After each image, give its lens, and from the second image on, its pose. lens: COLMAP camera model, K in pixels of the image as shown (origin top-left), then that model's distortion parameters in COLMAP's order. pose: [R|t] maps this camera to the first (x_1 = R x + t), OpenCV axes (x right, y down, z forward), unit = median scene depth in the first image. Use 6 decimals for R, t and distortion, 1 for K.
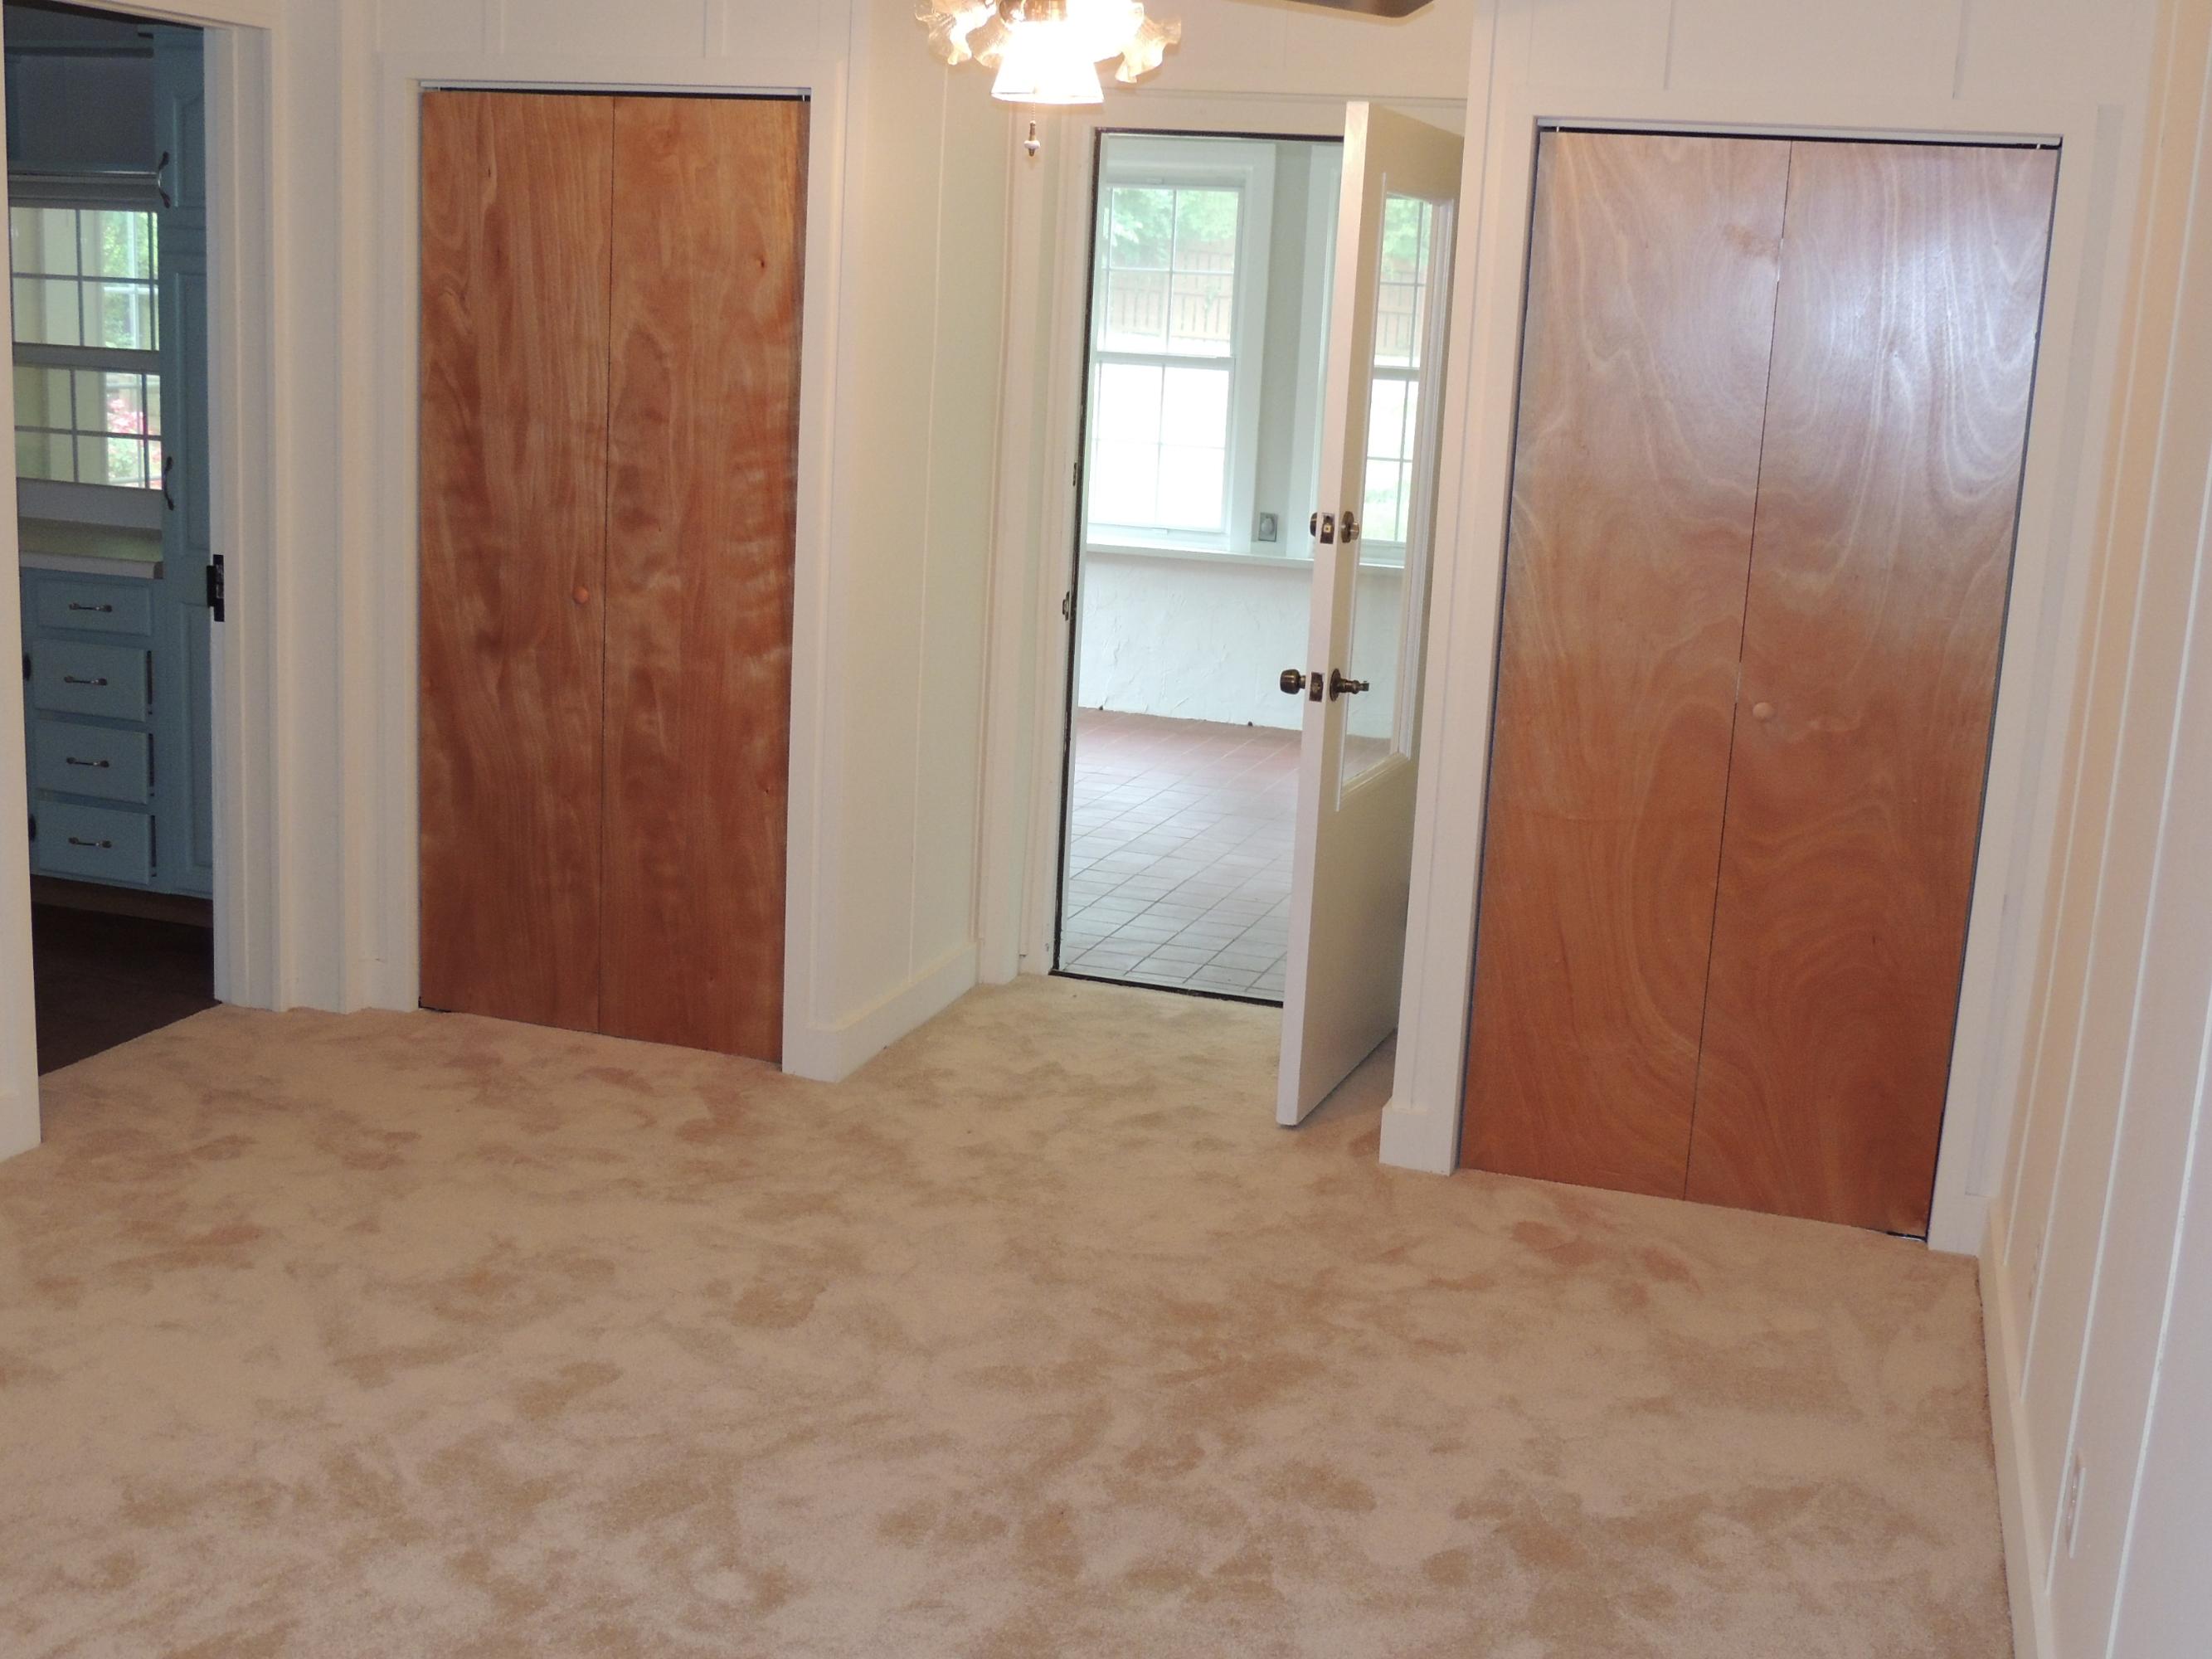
lens RADIAL K [[2523.1, 0, 1108.7], [0, 2523.1, 818.6], [0, 0, 1]] dist [-0.042207, 0.000000]
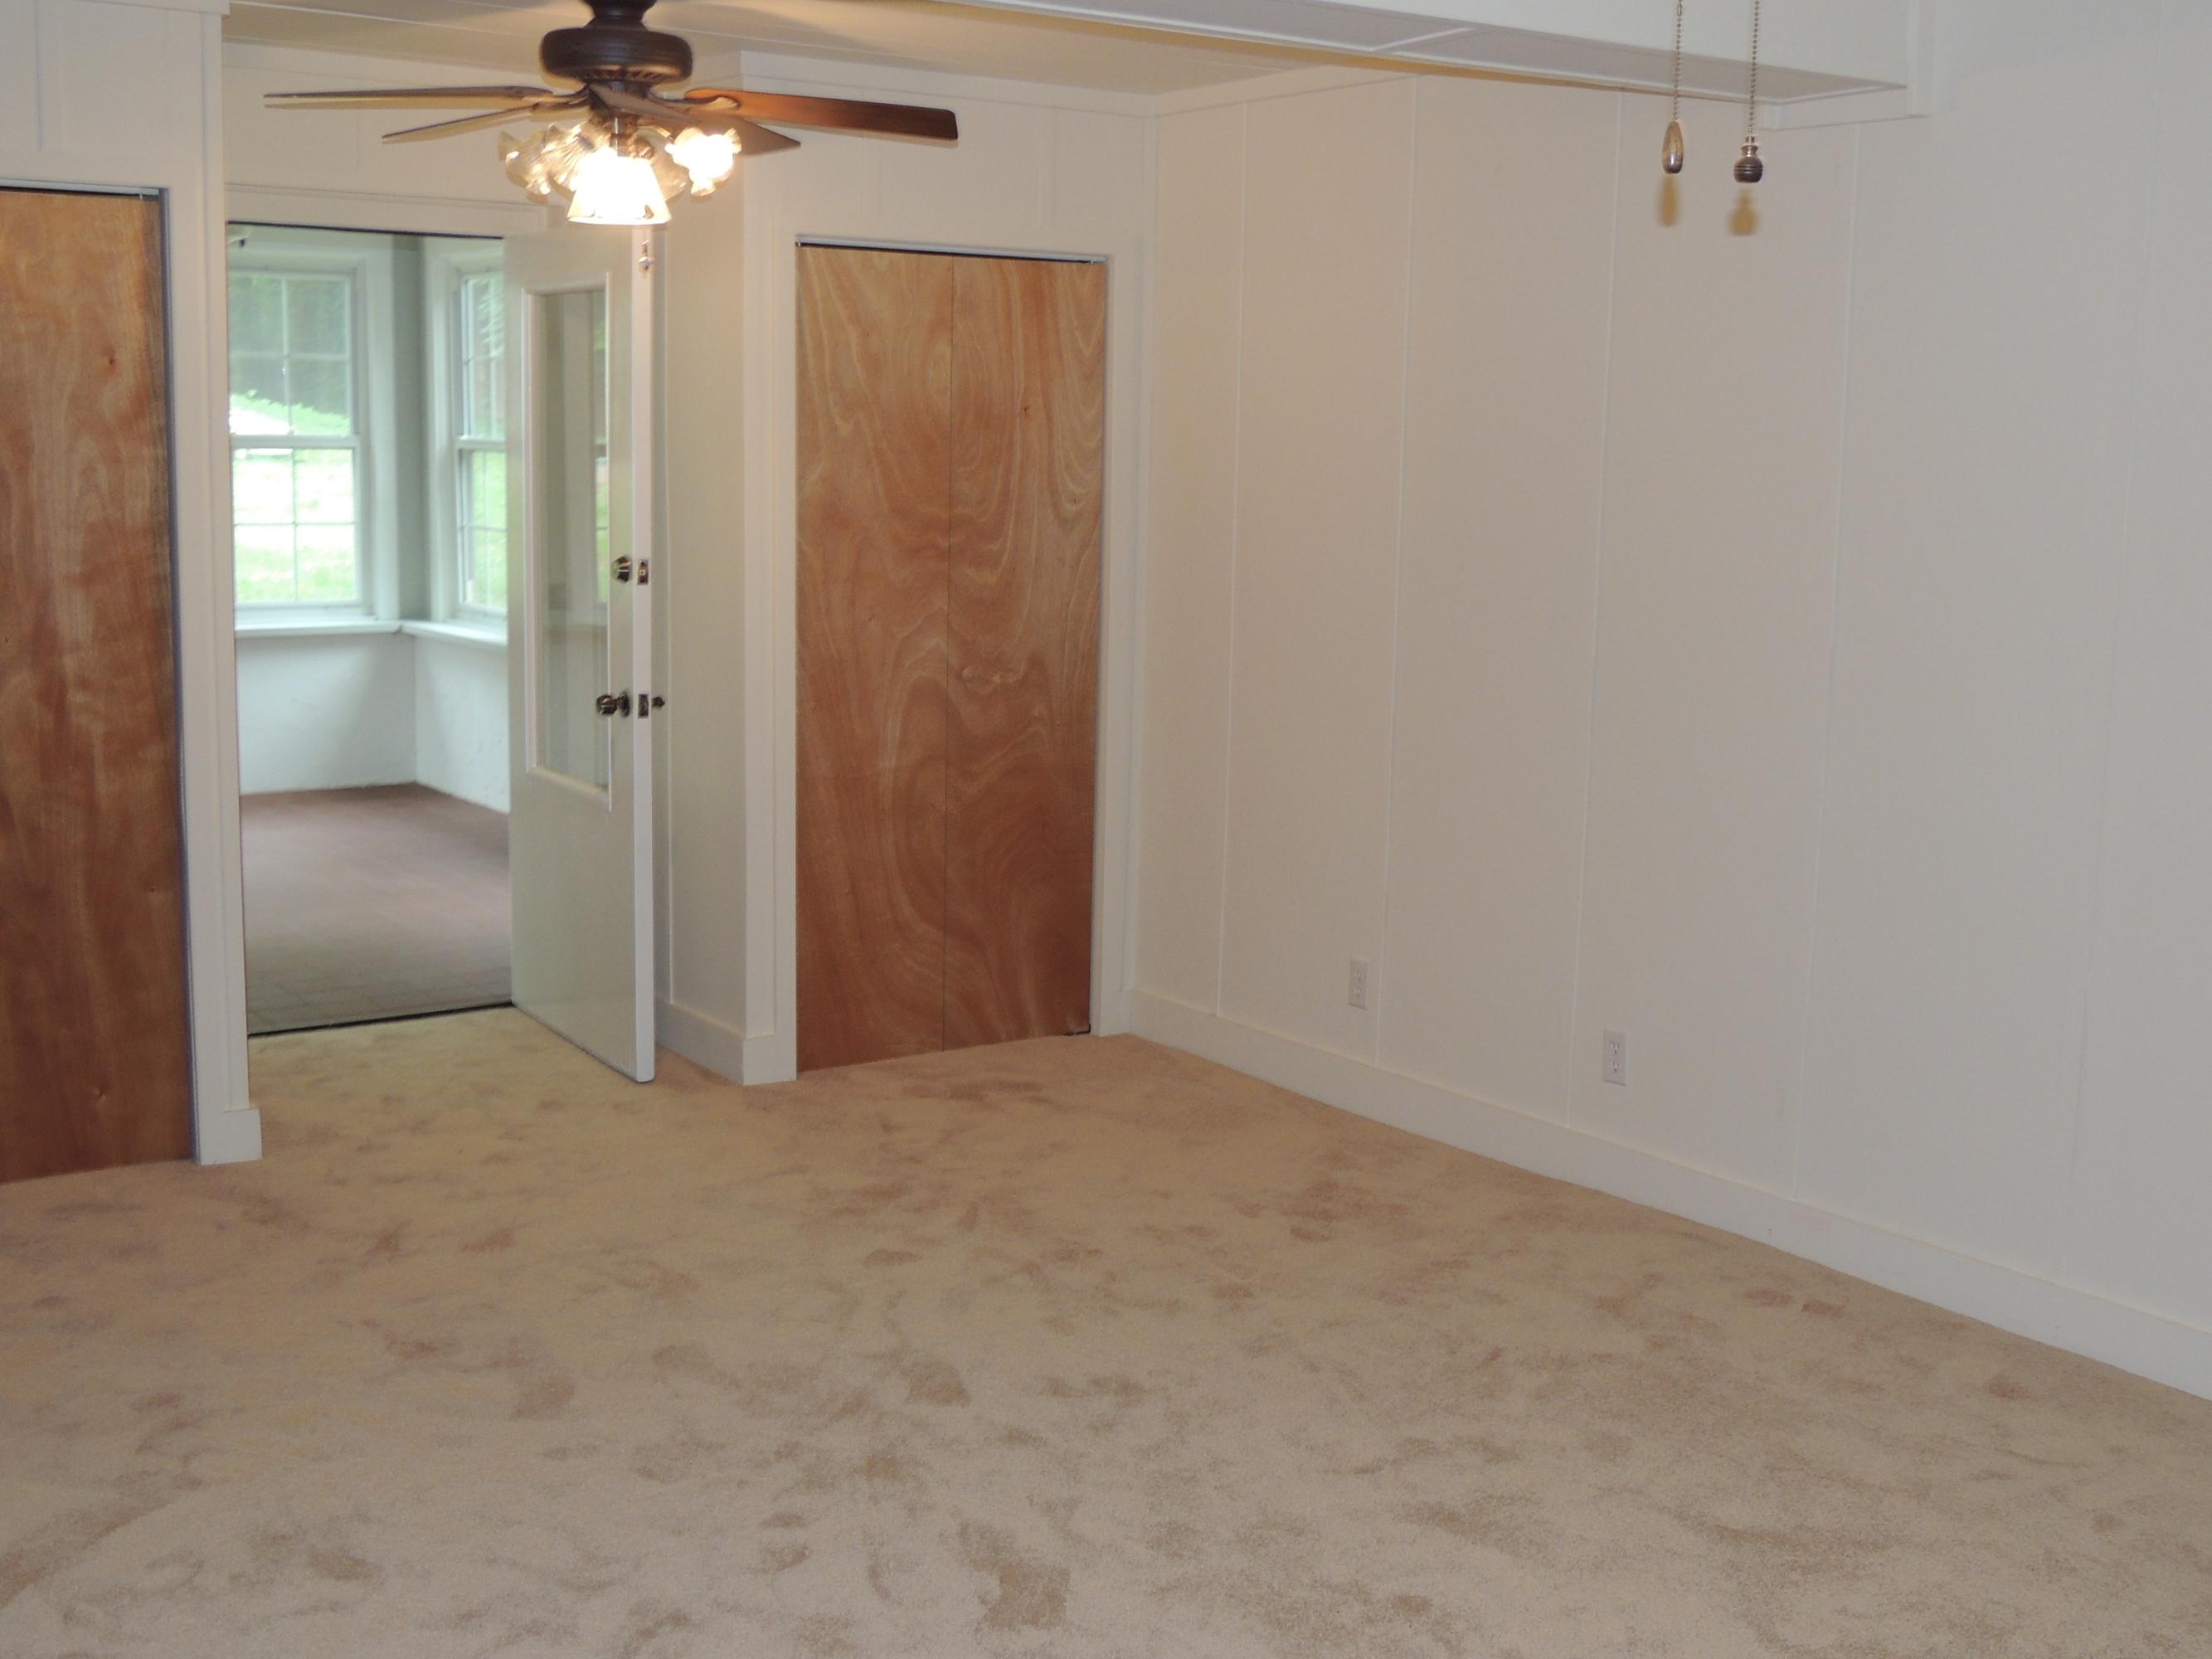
lens RADIAL K [[2523.1, 0, 1113.3], [0, 2523.1, 838.2], [0, 0, 1]] dist [-0.042207, 0.000000]
pose [[0.600561, -0.169731, 0.781356, -0.756803], [0.168065, 0.982175, 0.084177, -0.056139], [-0.781716, 0.080765, 0.618383, 0.102893]]
